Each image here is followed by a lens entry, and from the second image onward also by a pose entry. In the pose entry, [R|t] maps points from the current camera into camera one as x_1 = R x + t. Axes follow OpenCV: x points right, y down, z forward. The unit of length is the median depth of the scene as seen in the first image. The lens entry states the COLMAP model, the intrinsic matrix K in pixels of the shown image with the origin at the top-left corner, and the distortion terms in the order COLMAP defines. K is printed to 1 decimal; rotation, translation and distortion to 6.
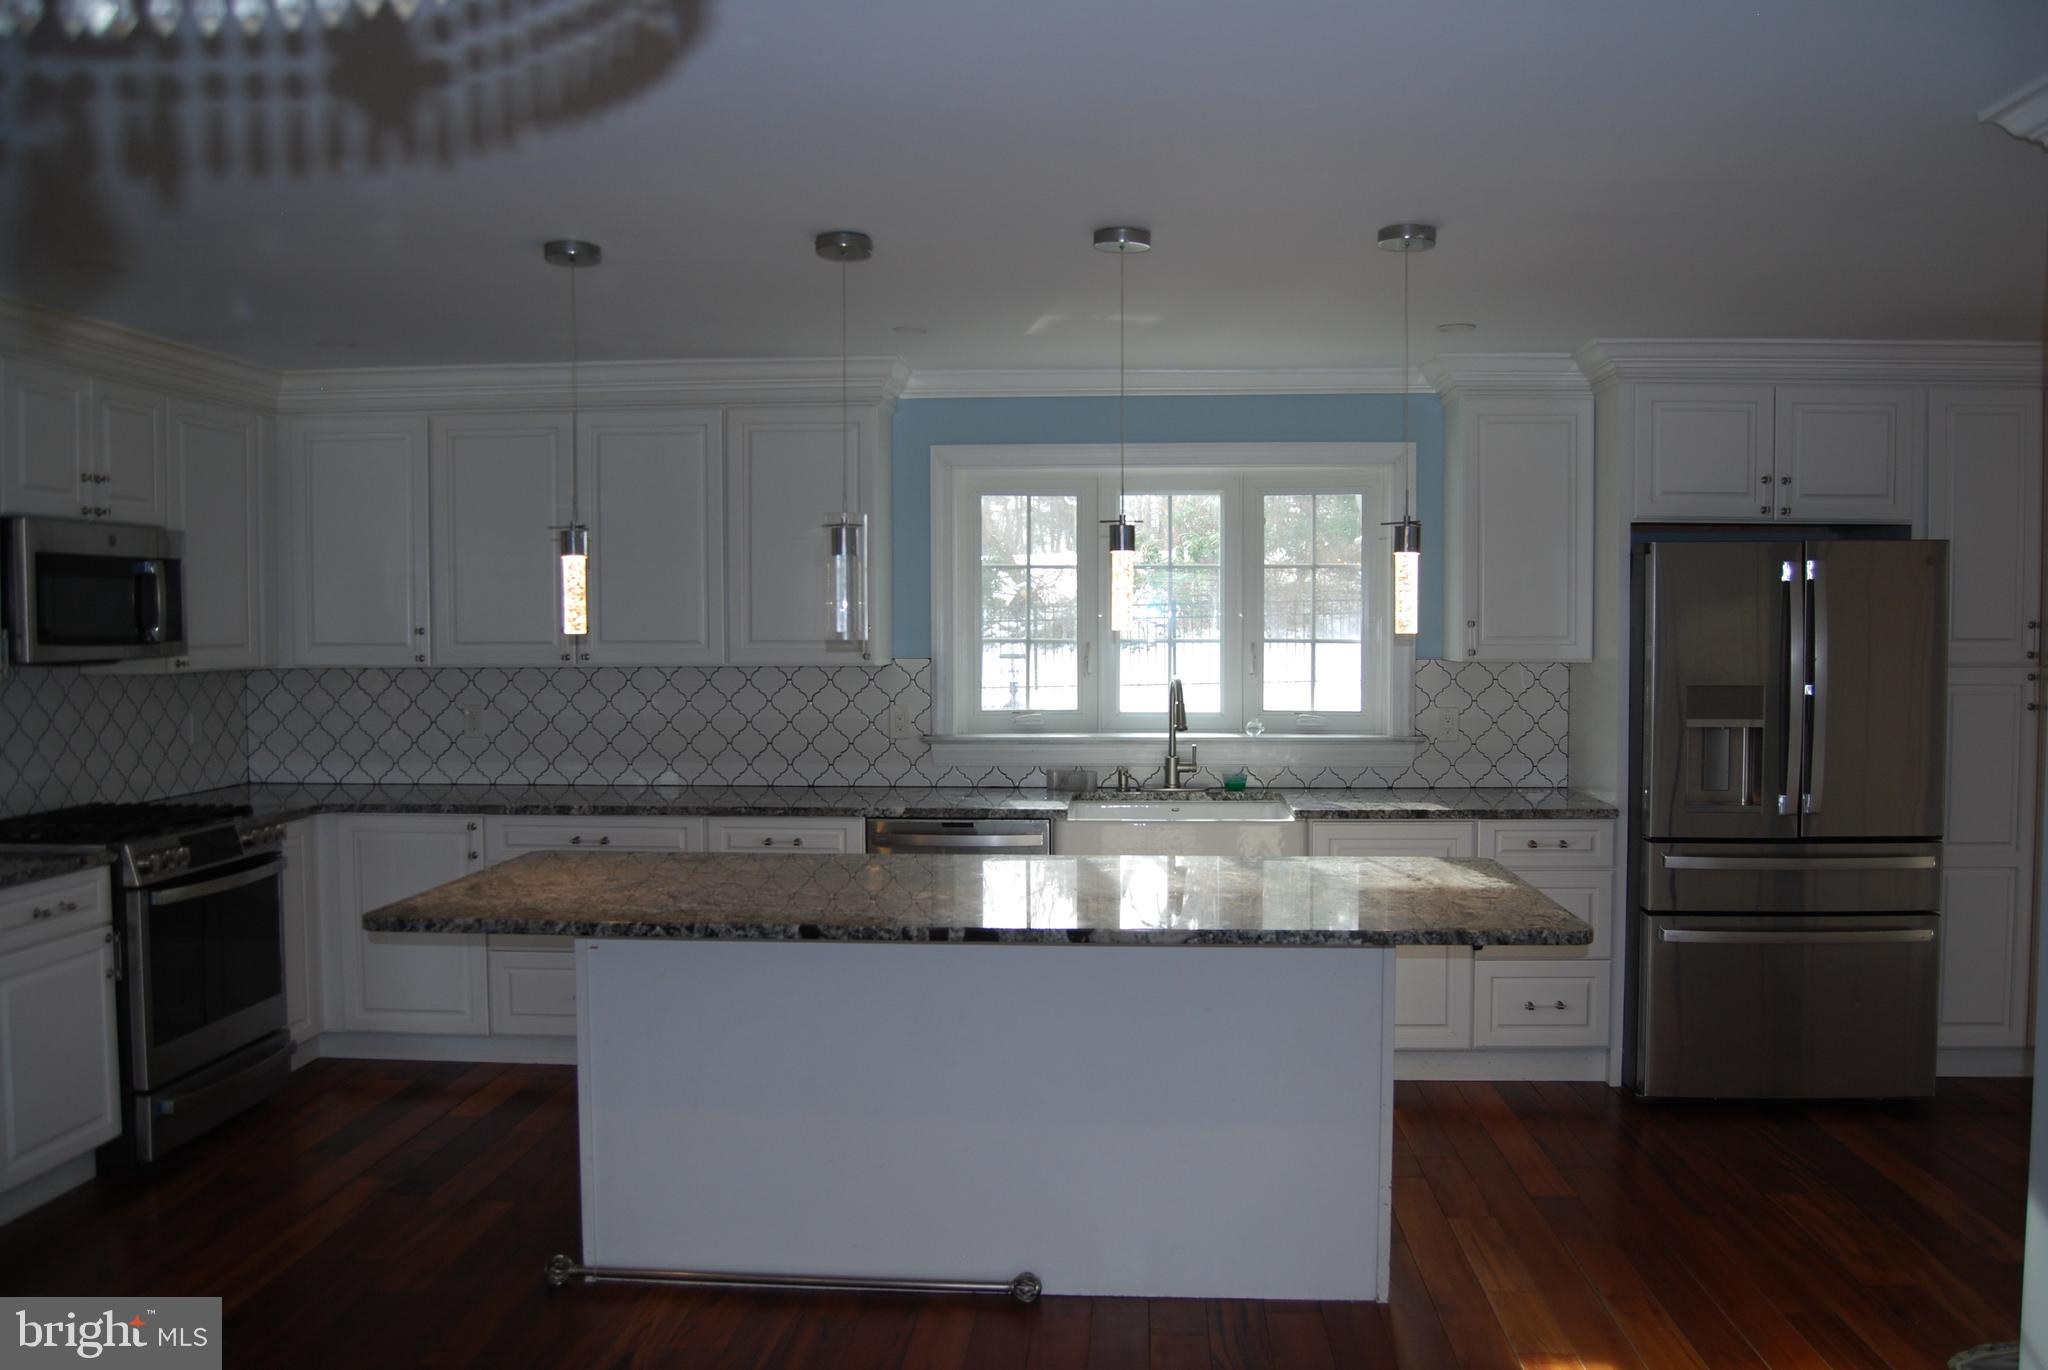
lens RADIAL K [[1646.5, 0, 1032.5], [0, 1646.5, 684.9], [0, 0, 1]] dist [-0.093352, 0.041277]
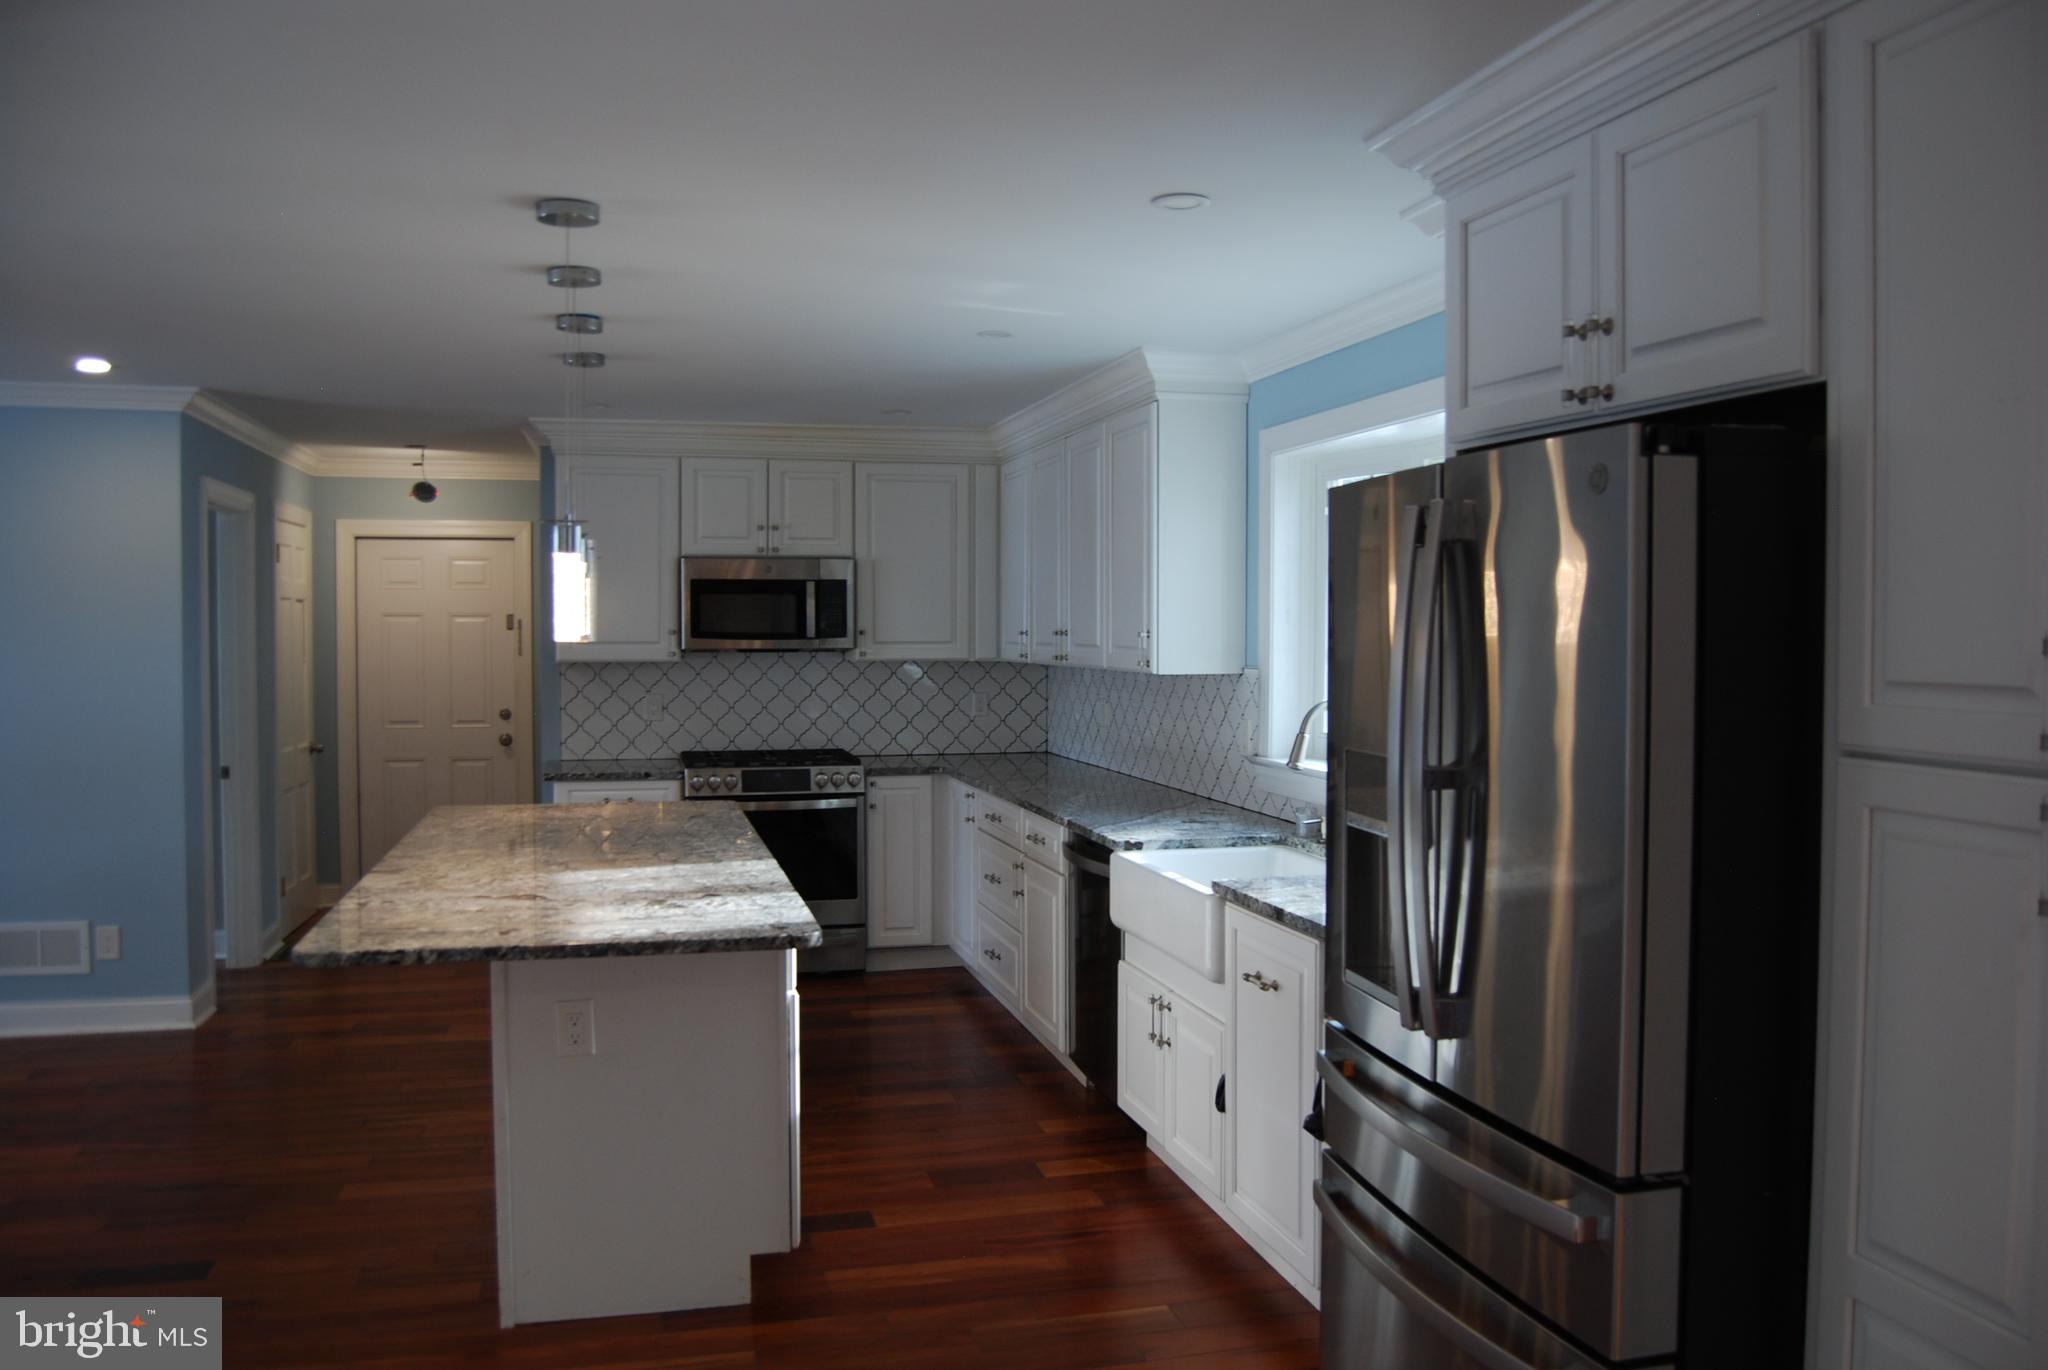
lens RADIAL K [[1646.5, 0, 1025.2], [0, 1646.5, 682.9], [0, 0, 1]] dist [-0.093352, 0.041277]
pose [[0.308706, 0.034622, -0.950527, 0.910468], [-0.036933, 0.999020, 0.024393, -0.029665], [0.950440, 0.027576, 0.309682, 0.728924]]
